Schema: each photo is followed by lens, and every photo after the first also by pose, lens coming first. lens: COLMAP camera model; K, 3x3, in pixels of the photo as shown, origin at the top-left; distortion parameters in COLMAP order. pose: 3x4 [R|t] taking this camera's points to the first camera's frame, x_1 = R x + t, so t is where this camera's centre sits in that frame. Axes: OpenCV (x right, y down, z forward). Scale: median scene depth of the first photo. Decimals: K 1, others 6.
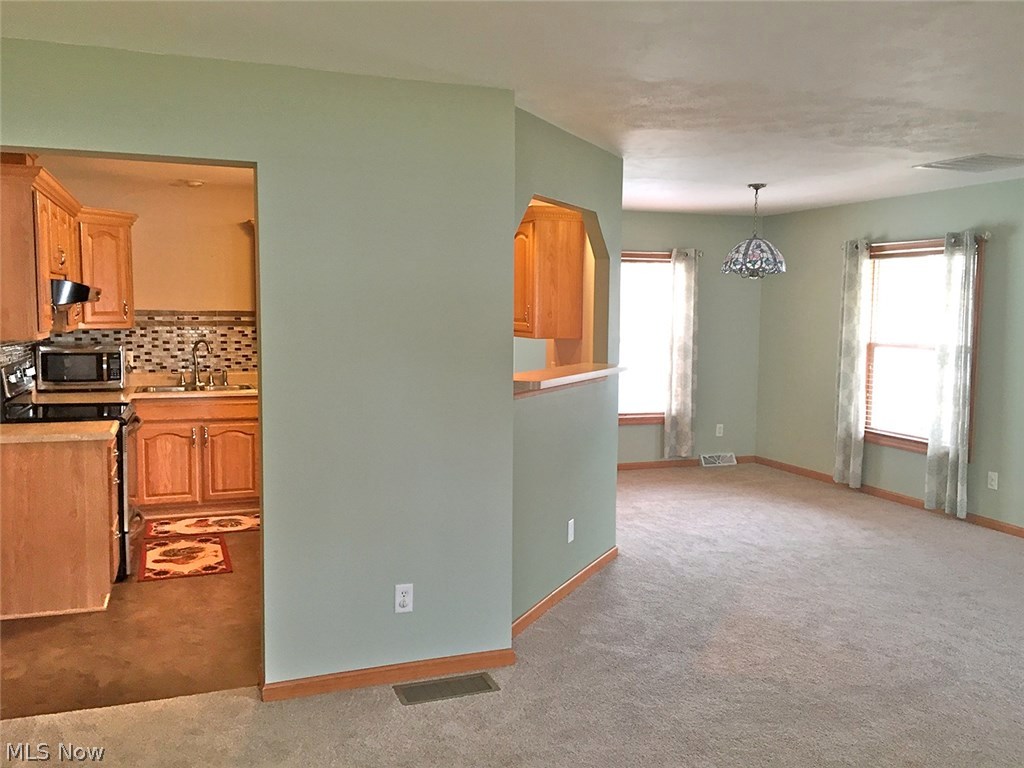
lens RADIAL K [[893.8, 0, 515.1], [0, 893.8, 381.0], [0, 0, 1]] dist [0.088887, -0.090089]
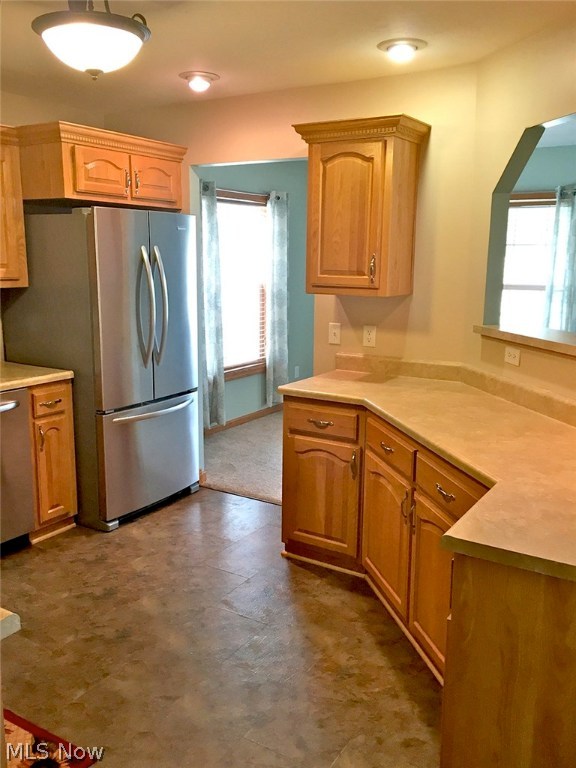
lens RADIAL K [[688.3, 0, 285.9], [0, 688.3, 386.1], [0, 0, 1]] dist [0.075211, -0.100773]
pose [[0.790710, -0.119678, 0.600379, -0.339030], [0.051492, 0.990232, 0.129575, -0.042872], [-0.610022, -0.071541, 0.789148, 0.470354]]
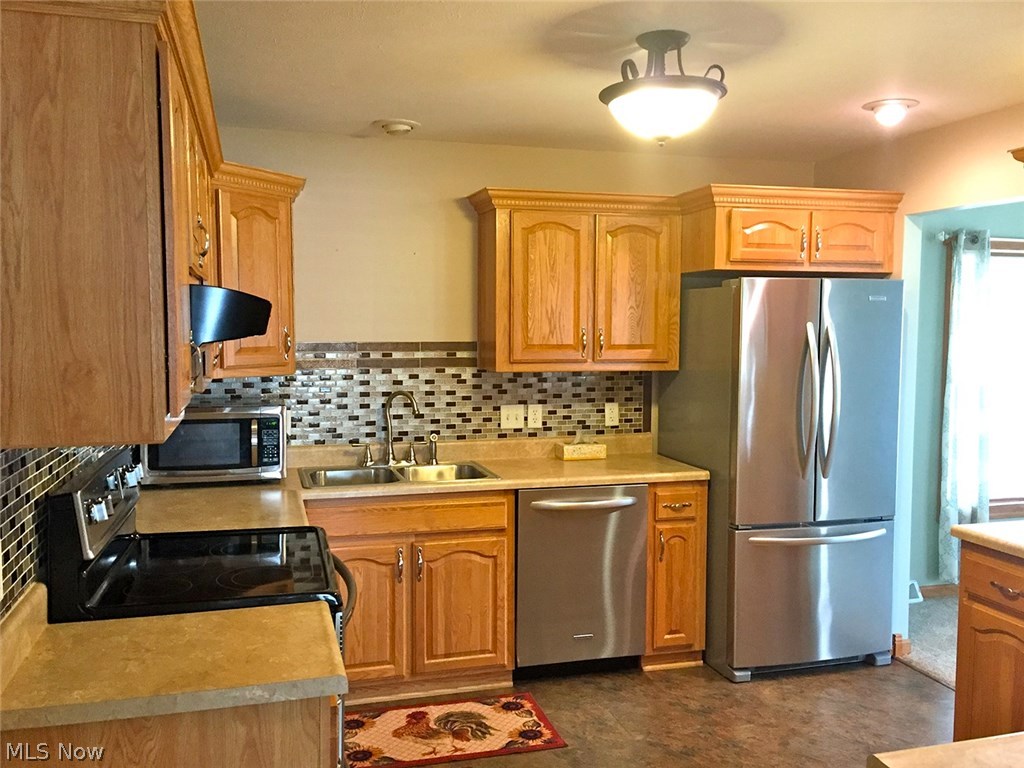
lens RADIAL K [[893.8, 0, 515.1], [0, 893.8, 381.0], [0, 0, 1]] dist [0.088887, -0.090089]
pose [[0.997227, -0.002171, -0.074394, -0.225534], [0.000558, 0.999765, -0.021687, -0.039030], [0.074423, 0.021585, 0.996993, 0.407394]]
